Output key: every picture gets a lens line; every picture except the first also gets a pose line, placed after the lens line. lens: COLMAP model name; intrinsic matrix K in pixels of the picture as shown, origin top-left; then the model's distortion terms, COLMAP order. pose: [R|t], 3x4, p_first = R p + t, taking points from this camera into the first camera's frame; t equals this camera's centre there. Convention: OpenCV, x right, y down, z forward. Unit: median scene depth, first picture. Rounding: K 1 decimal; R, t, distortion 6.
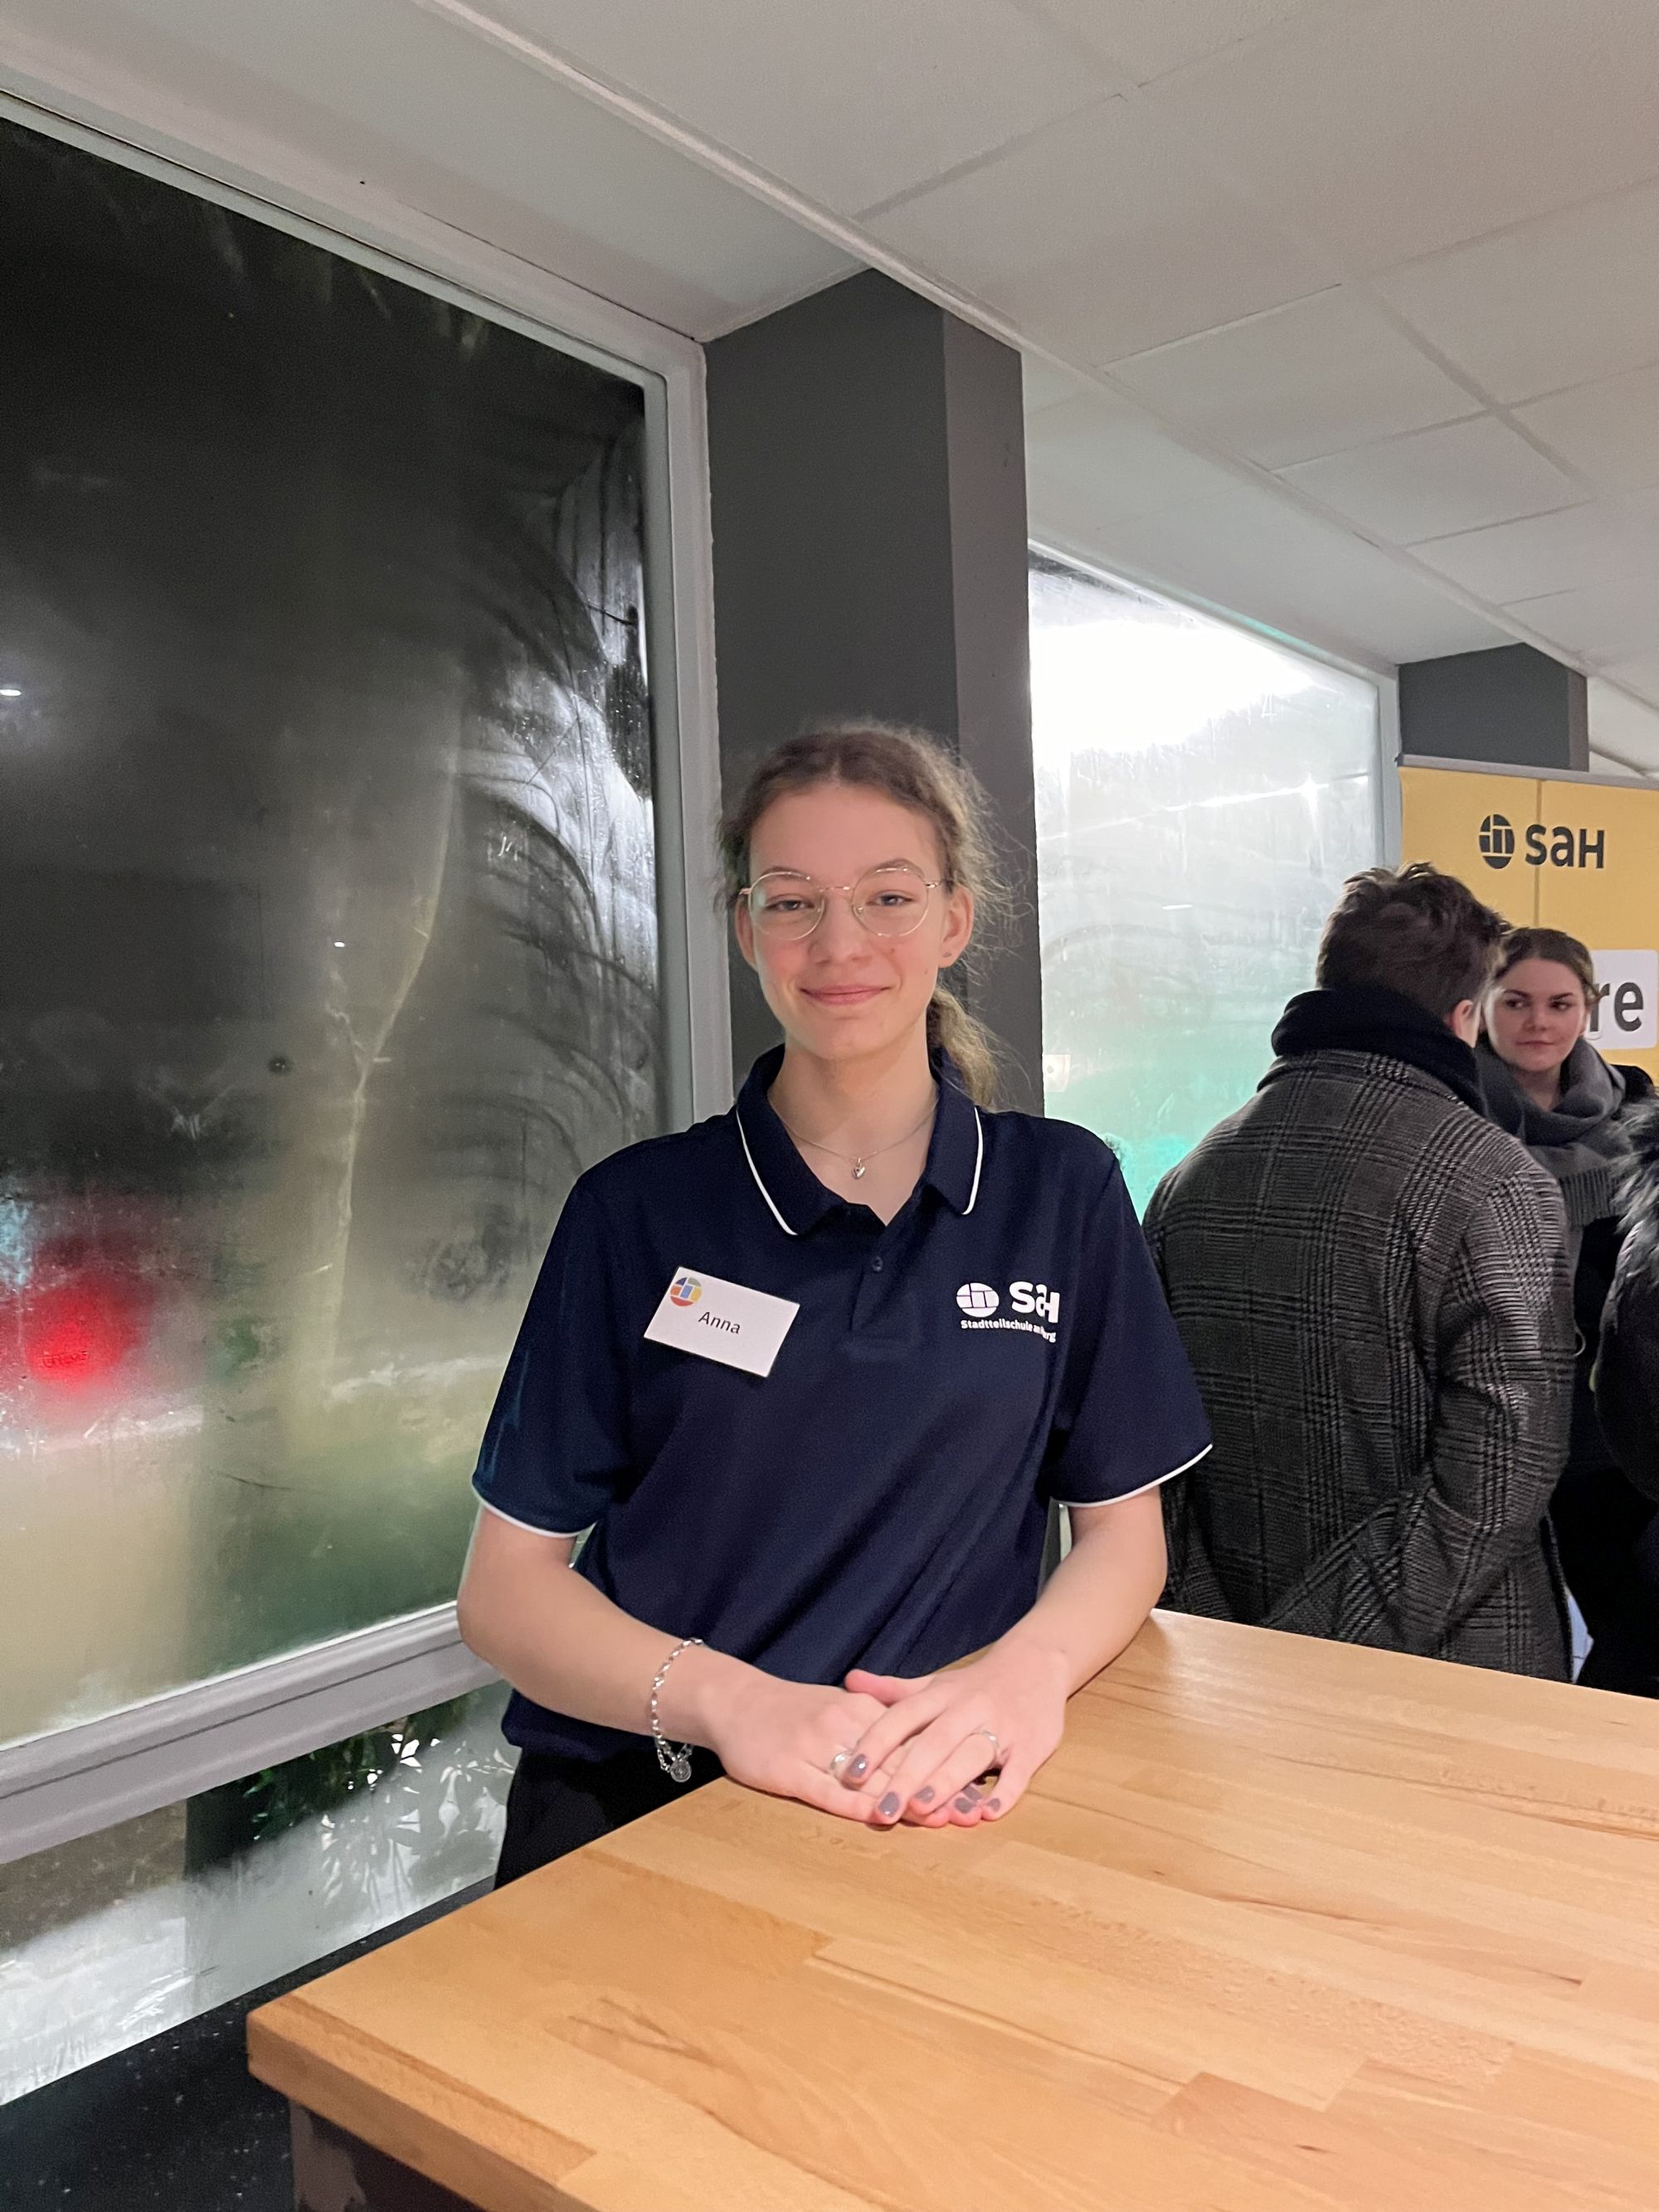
lens RADIAL K [[1676.2, 0, 821.5], [0, 1676.2, 1111.7], [0, 0, 1]] dist [0.049781, -0.001755]
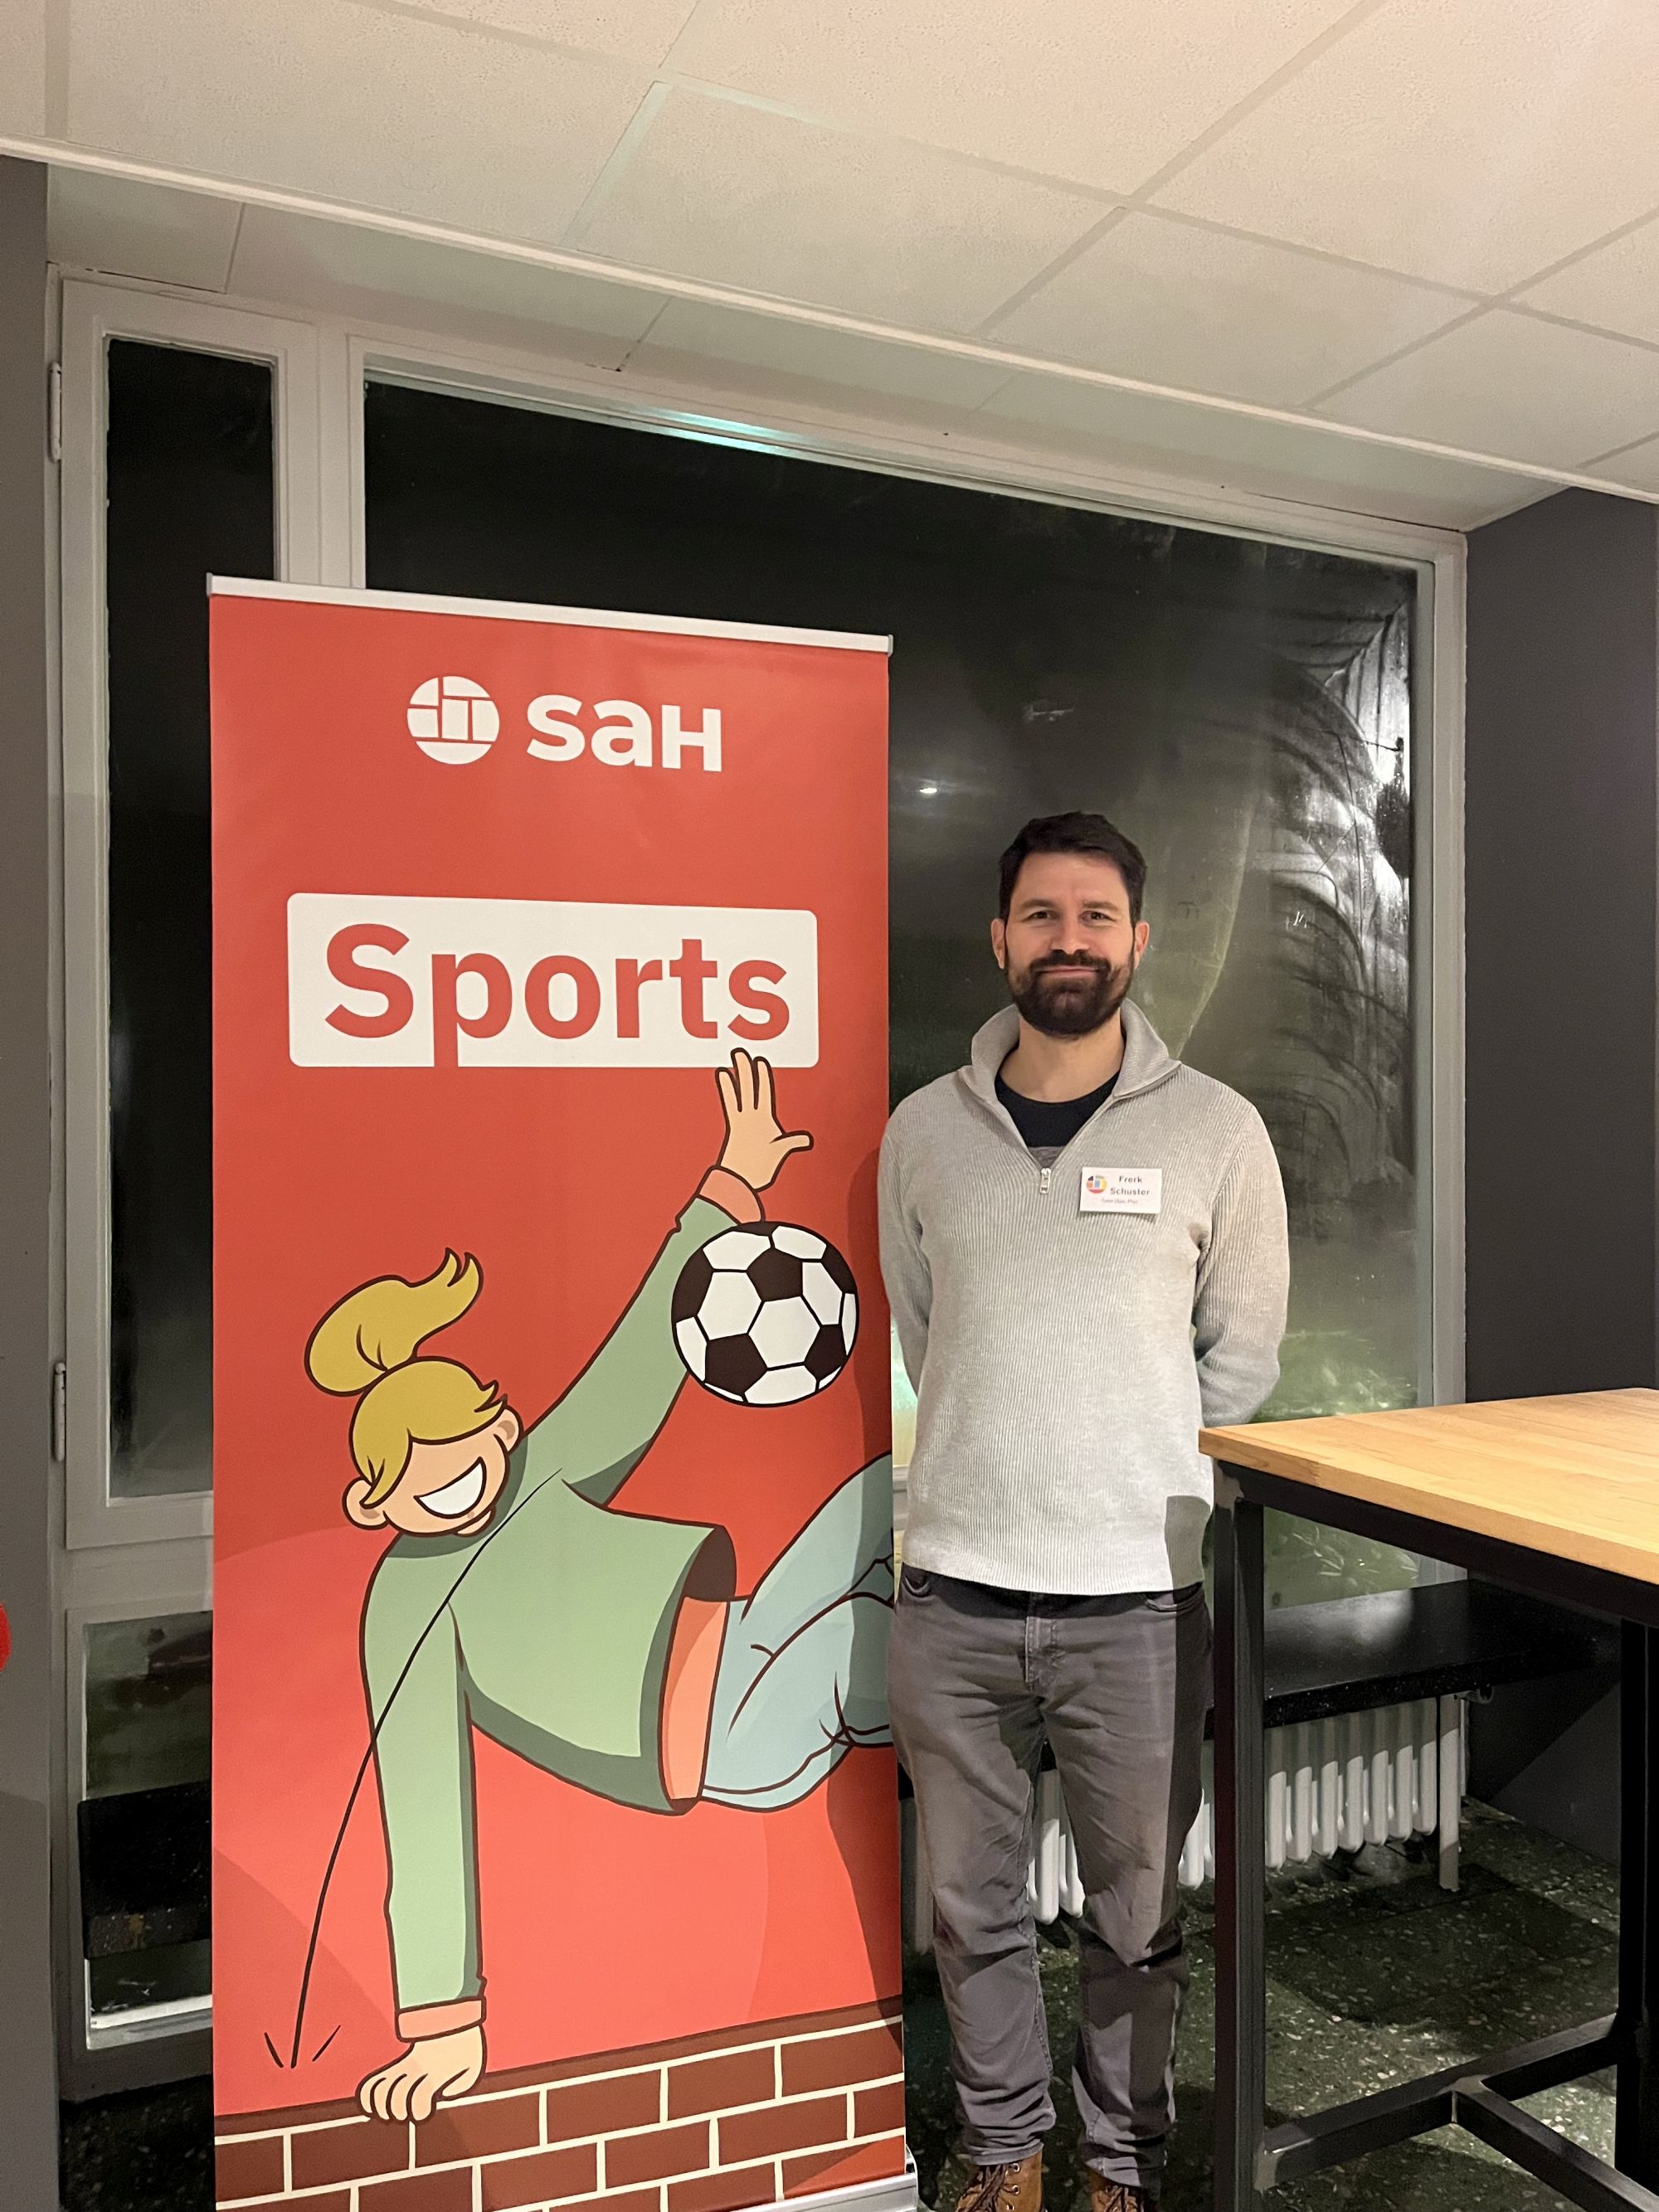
lens RADIAL K [[1676.2, 0, 808.0], [0, 1676.2, 1113.2], [0, 0, 1]] dist [0.049781, -0.001755]
pose [[0.904778, 0.033200, -0.424588, 0.047314], [-0.033036, 0.999424, 0.007749, 0.010889], [0.424600, 0.007016, 0.905354, -0.458924]]
